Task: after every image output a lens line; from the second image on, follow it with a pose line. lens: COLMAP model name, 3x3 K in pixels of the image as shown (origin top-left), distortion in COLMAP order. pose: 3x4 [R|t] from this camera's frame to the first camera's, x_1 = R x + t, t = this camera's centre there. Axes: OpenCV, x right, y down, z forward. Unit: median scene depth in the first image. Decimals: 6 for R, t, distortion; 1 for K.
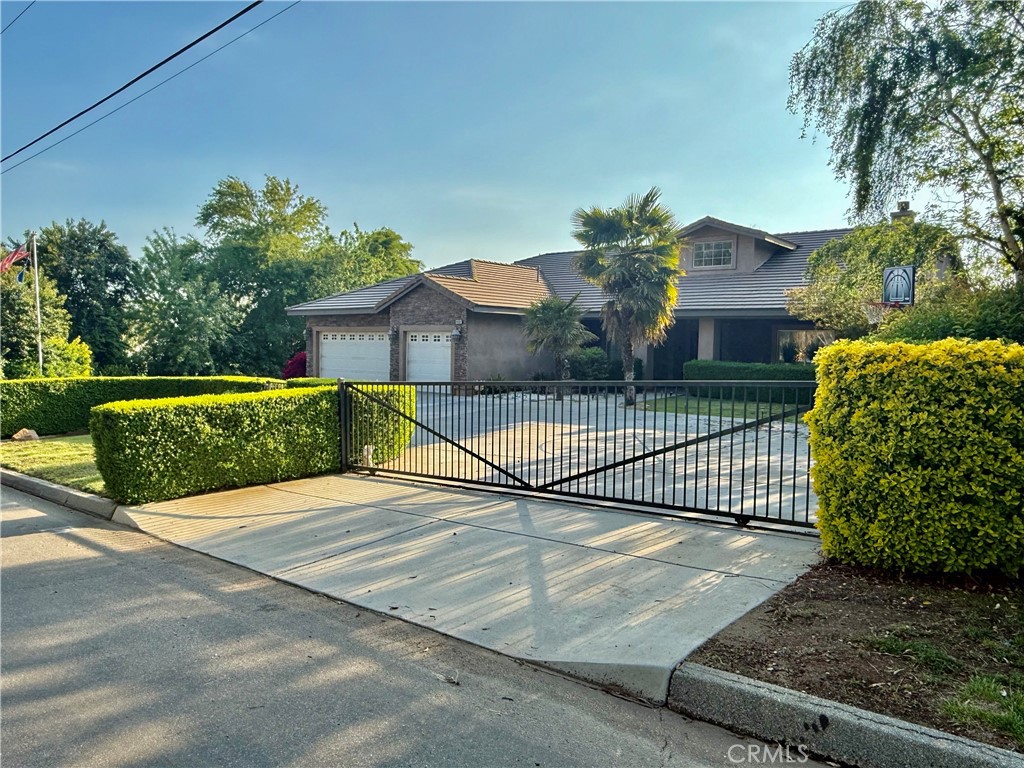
lens RADIAL K [[726.8, 0, 502.6], [0, 726.8, 386.5], [0, 0, 1]] dist [0.029604, -0.030525]
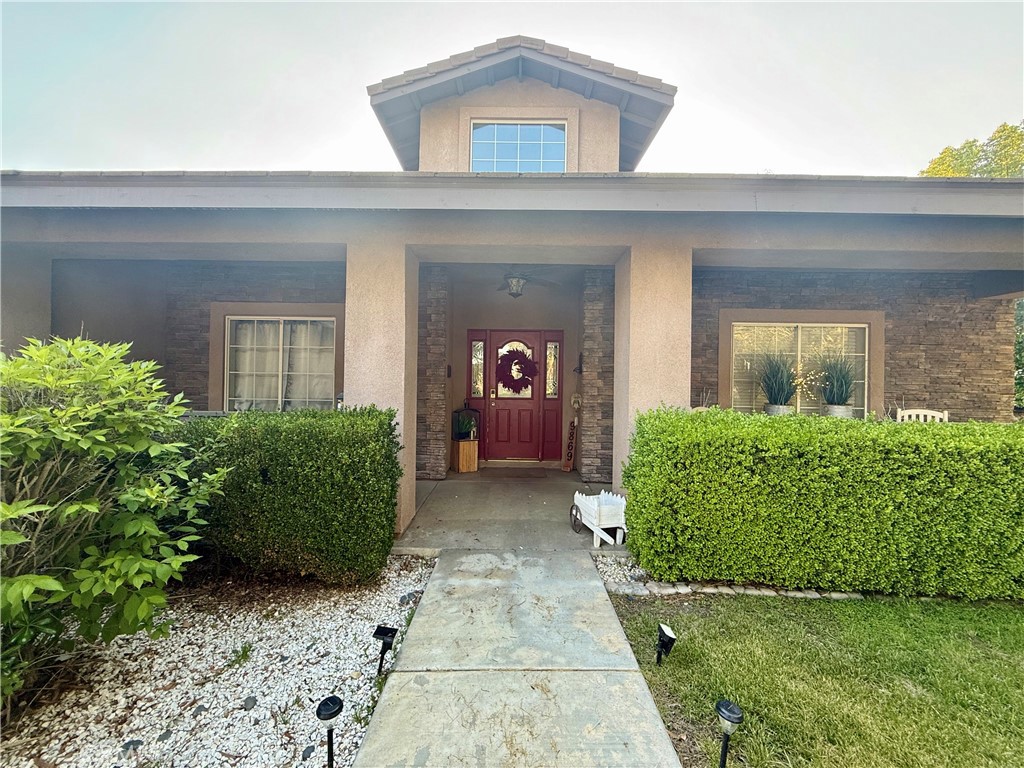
lens RADIAL K [[410.7, 0, 516.5], [0, 410.7, 381.5], [0, 0, 1]] dist [0.002771, -0.000337]
pose [[0.758790, -0.007695, 0.651290, 0.175083], [0.040850, 0.998524, -0.035795, -0.051911], [-0.650053, 0.053766, 0.757984, 1.109017]]
